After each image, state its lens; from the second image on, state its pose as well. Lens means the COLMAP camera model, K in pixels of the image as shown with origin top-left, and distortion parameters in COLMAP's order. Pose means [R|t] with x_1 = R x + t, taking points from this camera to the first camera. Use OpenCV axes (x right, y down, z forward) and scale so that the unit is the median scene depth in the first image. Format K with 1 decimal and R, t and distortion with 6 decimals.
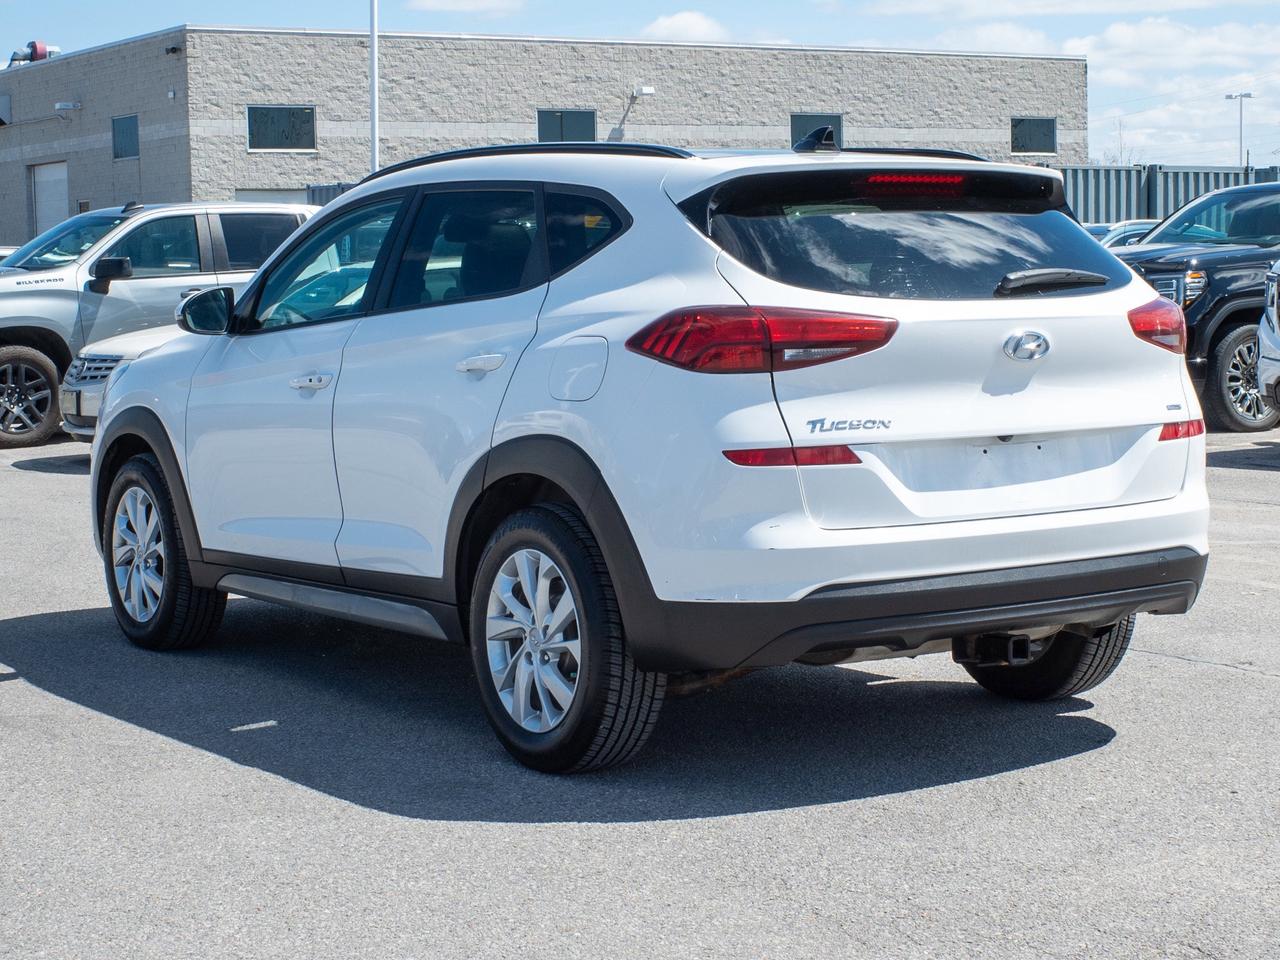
lens RADIAL K [[2040.8, 0, 640.0], [0, 2040.8, 348.6], [0, 0, 1]] dist [-0.031617, -0.034228]
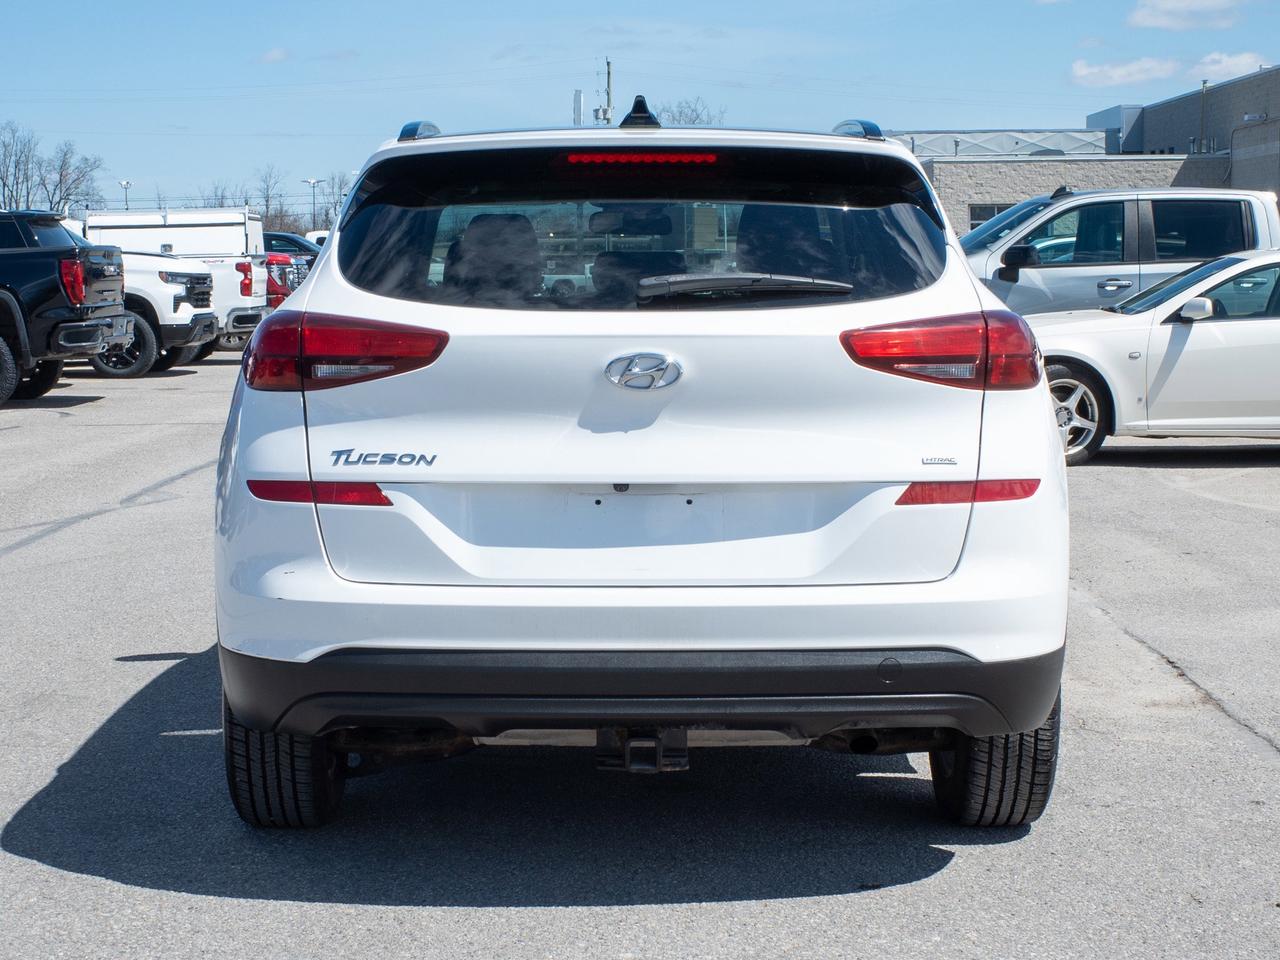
lens RADIAL K [[2079.2, 0, 637.4], [0, 2079.2, 433.9], [0, 0, 1]] dist [-0.024172, 0.007898]
pose [[0.870499, 0.053458, -0.489258, 0.582390], [-0.030785, 0.998051, 0.054278, -0.020727], [0.491206, -0.032187, 0.870448, 0.305203]]
